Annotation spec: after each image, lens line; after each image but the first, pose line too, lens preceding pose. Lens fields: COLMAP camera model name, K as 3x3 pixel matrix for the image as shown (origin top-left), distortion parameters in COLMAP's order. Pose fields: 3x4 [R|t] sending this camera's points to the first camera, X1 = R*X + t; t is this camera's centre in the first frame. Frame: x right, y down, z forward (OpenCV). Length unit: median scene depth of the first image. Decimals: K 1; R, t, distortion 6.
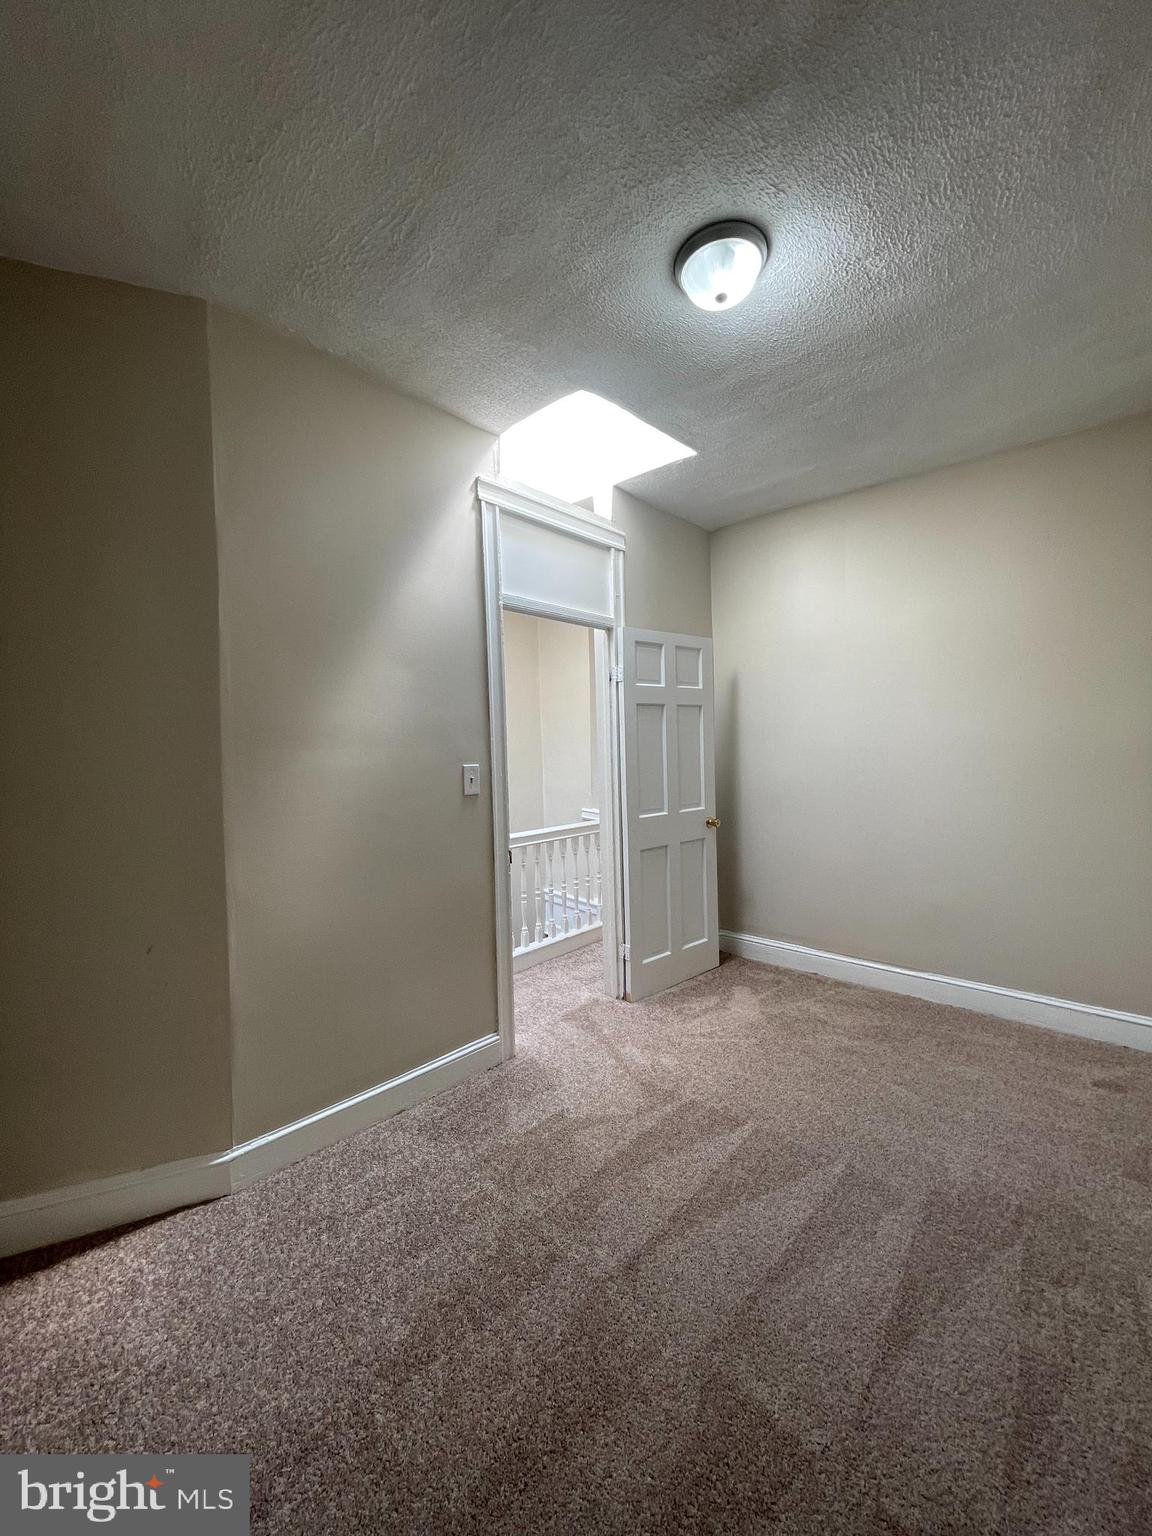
lens RADIAL K [[618.3, 0, 569.2], [0, 618.3, 763.2], [0, 0, 1]] dist [-0.003883, -0.000428]
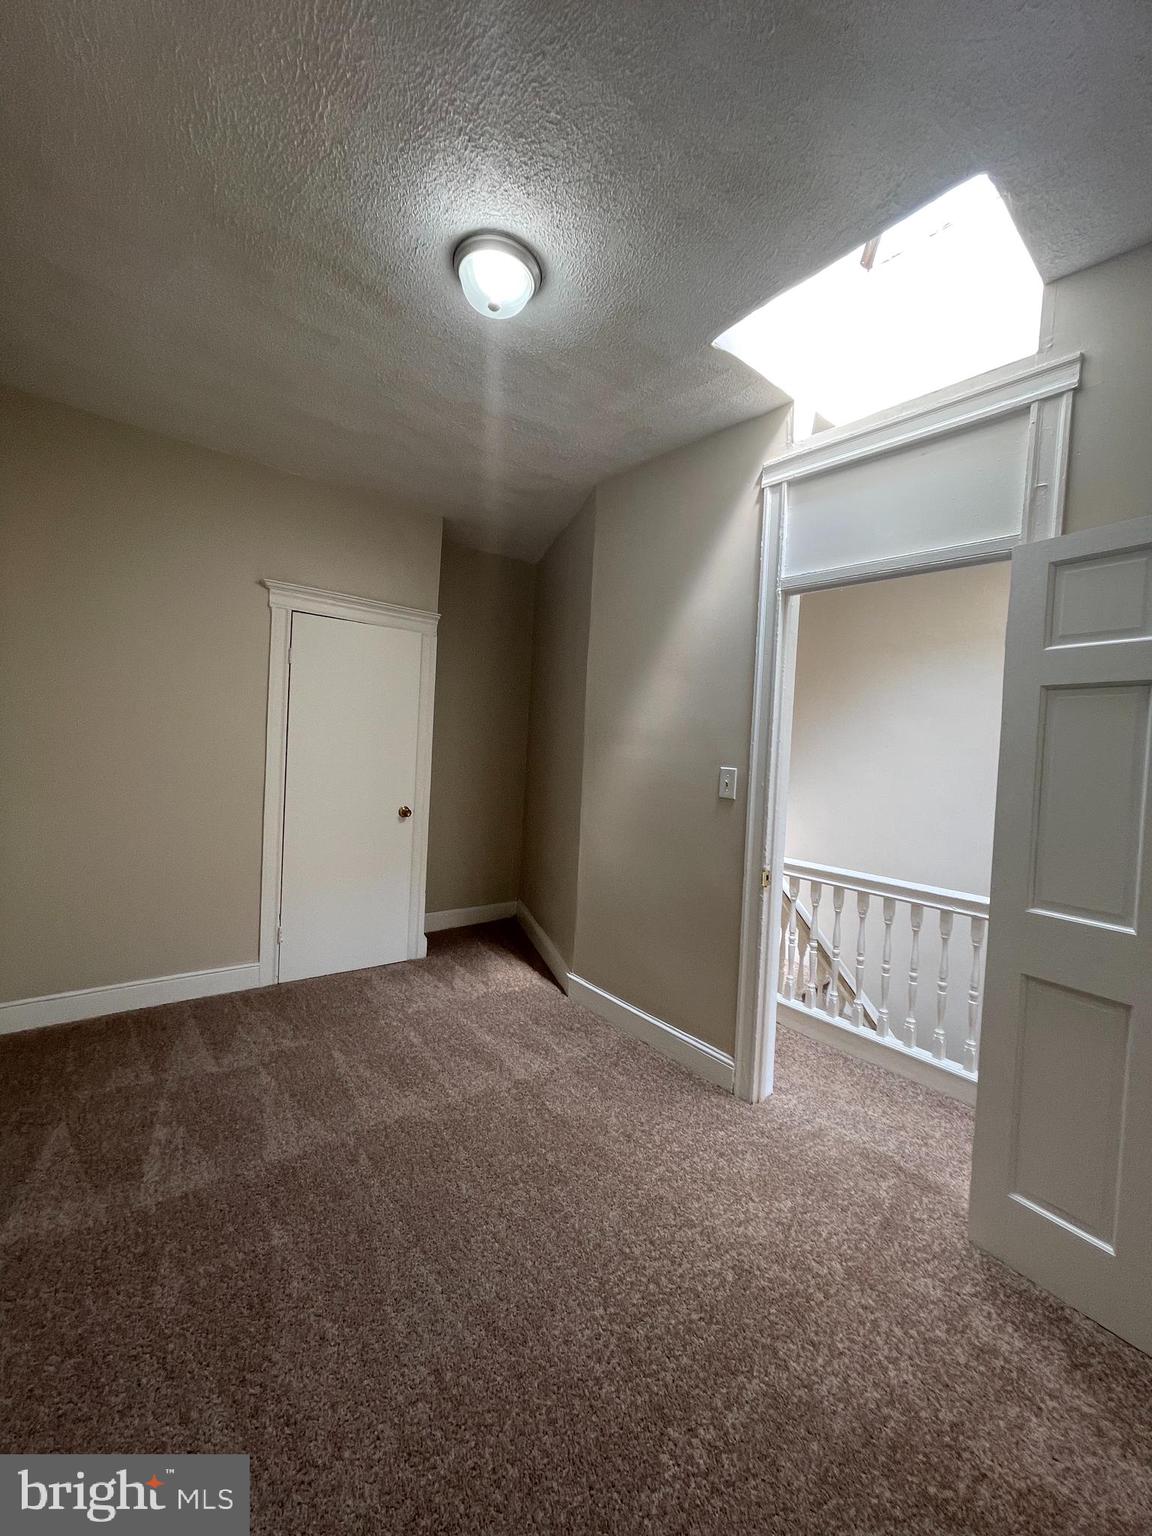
lens RADIAL K [[618.3, 0, 578.9], [0, 618.3, 764.9], [0, 0, 1]] dist [-0.003883, -0.000428]
pose [[-0.130446, 0.046055, -0.990385, 0.819597], [-0.080248, 0.995153, 0.056846, -0.038548], [0.988202, 0.086892, -0.126118, 0.853448]]
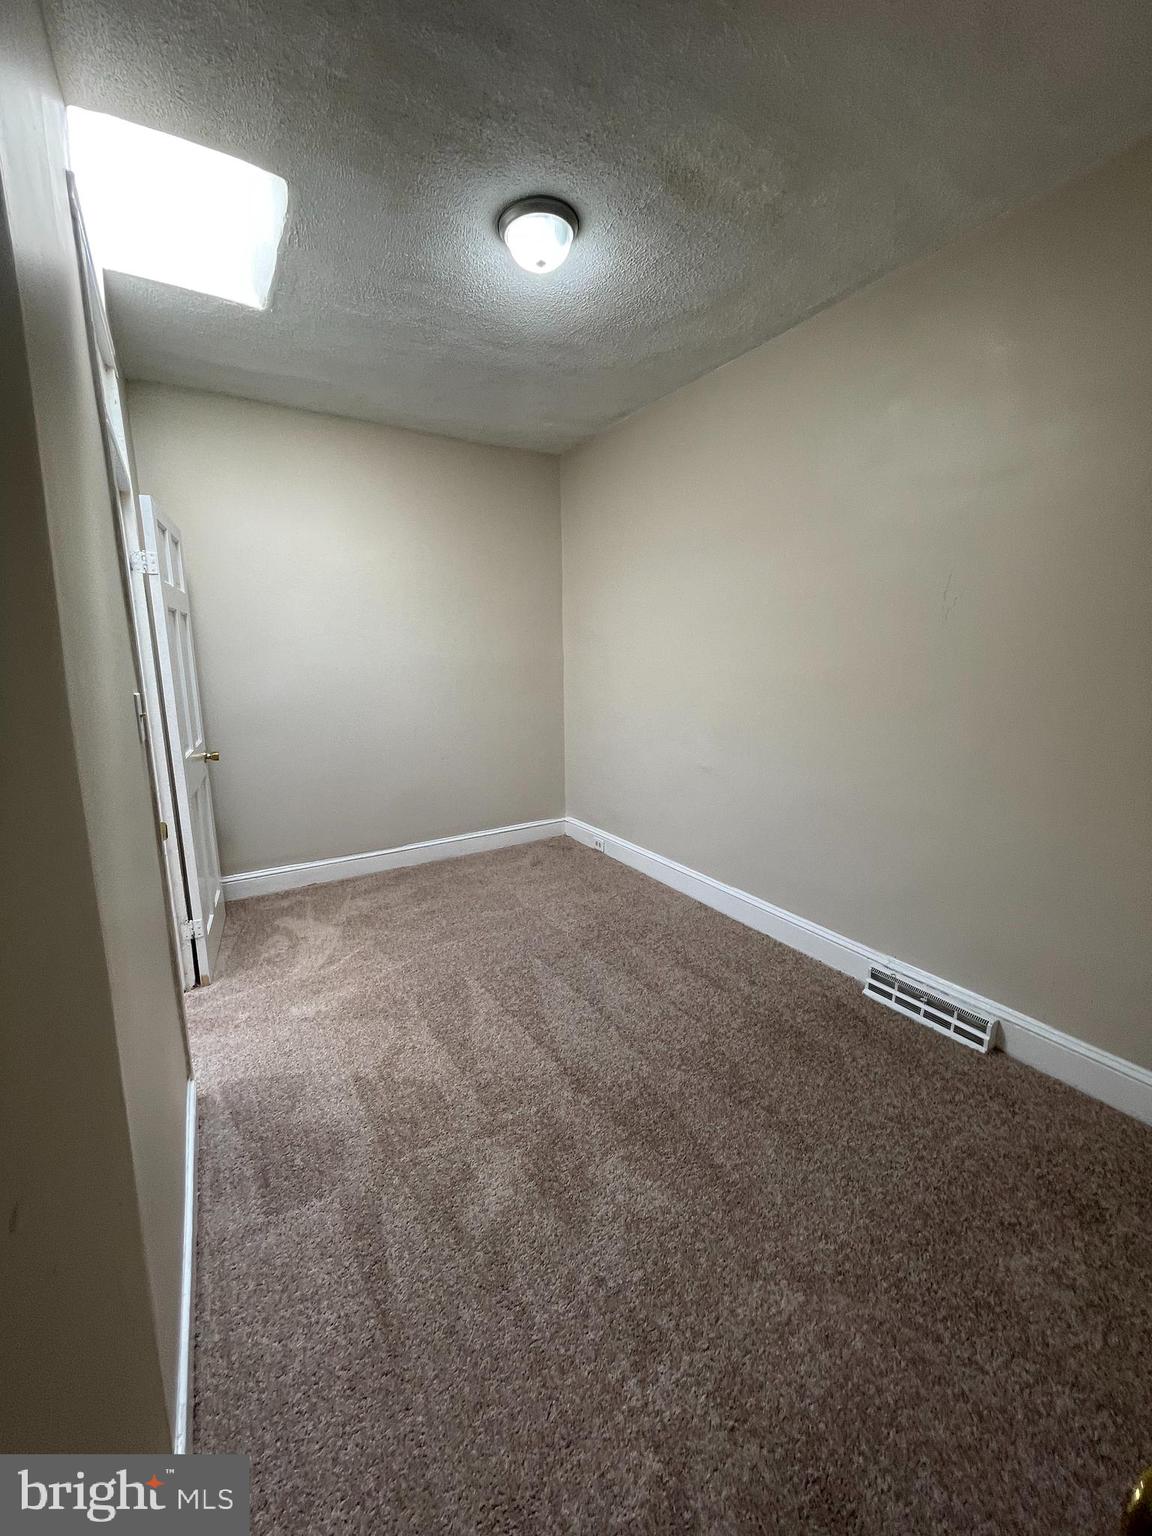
lens RADIAL K [[618.3, 0, 569.9], [0, 618.3, 763.6], [0, 0, 1]] dist [-0.003883, -0.000428]
pose [[0.271539, -0.154899, 0.949881, -0.630293], [0.036087, 0.987908, 0.150784, -0.006564], [-0.961751, -0.006666, 0.273845, 0.409913]]
